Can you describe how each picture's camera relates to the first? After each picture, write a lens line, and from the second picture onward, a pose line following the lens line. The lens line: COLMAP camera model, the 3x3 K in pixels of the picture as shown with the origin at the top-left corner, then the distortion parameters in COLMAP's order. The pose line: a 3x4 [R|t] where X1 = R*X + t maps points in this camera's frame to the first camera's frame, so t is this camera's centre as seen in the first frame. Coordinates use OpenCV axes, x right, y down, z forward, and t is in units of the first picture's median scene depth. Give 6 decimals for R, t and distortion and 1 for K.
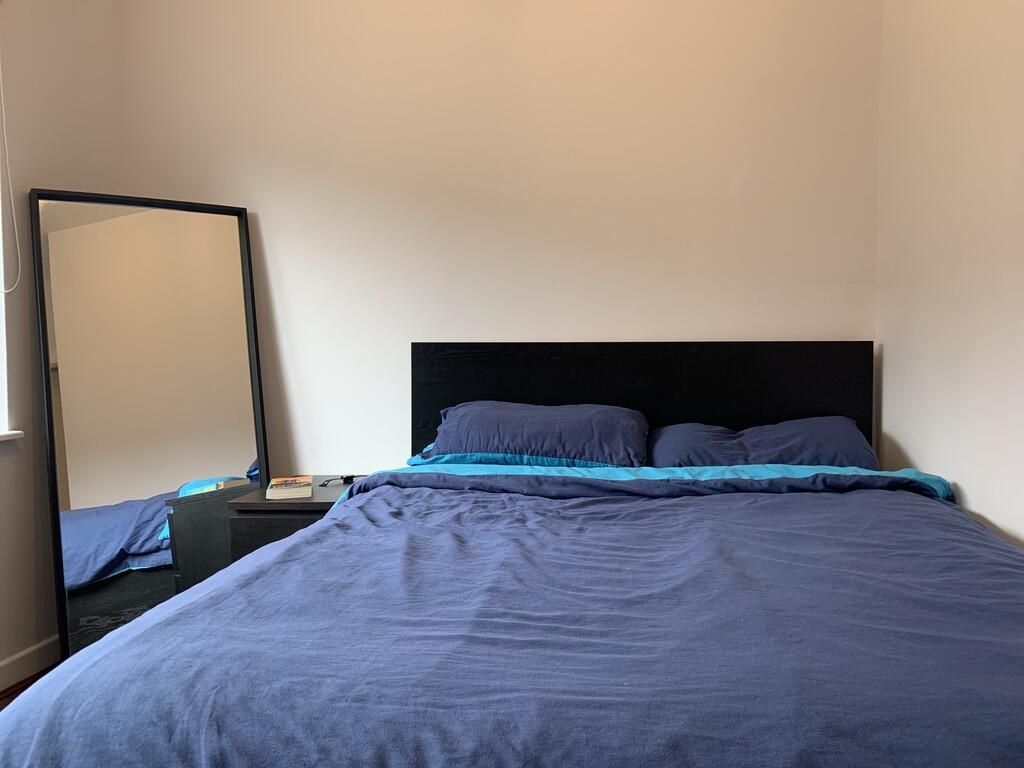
lens RADIAL K [[785.4, 0, 514.7], [0, 785.4, 377.2], [0, 0, 1]] dist [0.044320, -0.043259]
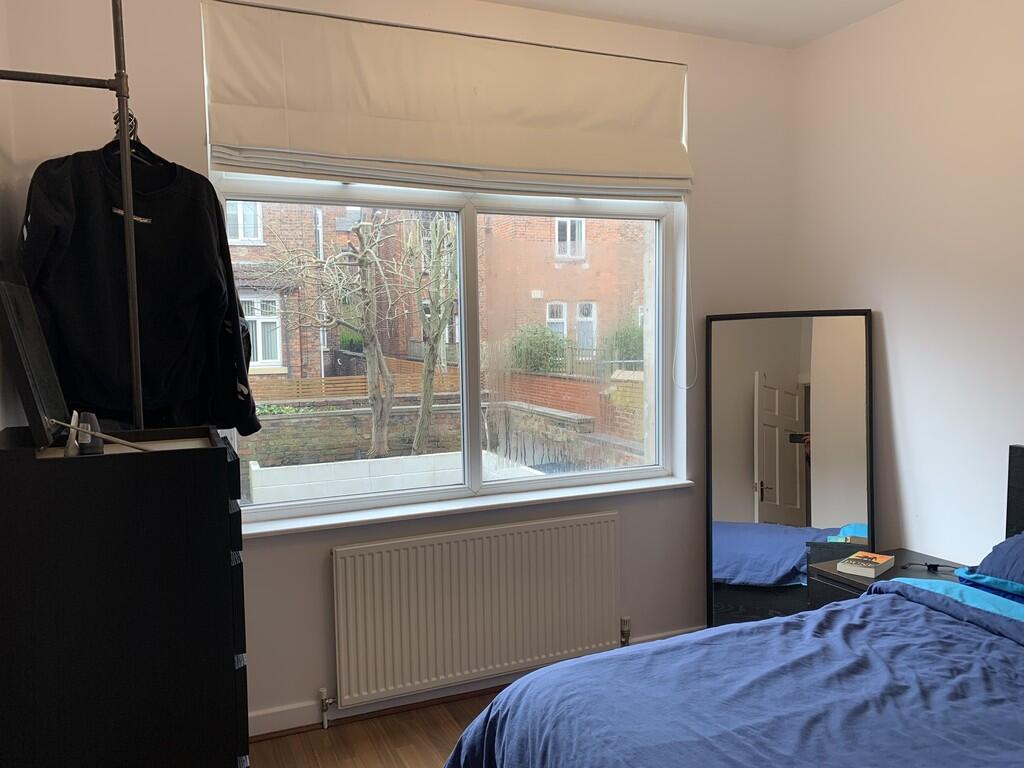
lens RADIAL K [[785.4, 0, 504.8], [0, 785.4, 379.2], [0, 0, 1]] dist [0.044320, -0.043259]
pose [[0.531855, 0.055513, -0.845014, 0.440478], [-0.016937, 0.998347, 0.054926, -0.204735], [0.846666, -0.014901, 0.531916, -0.083580]]
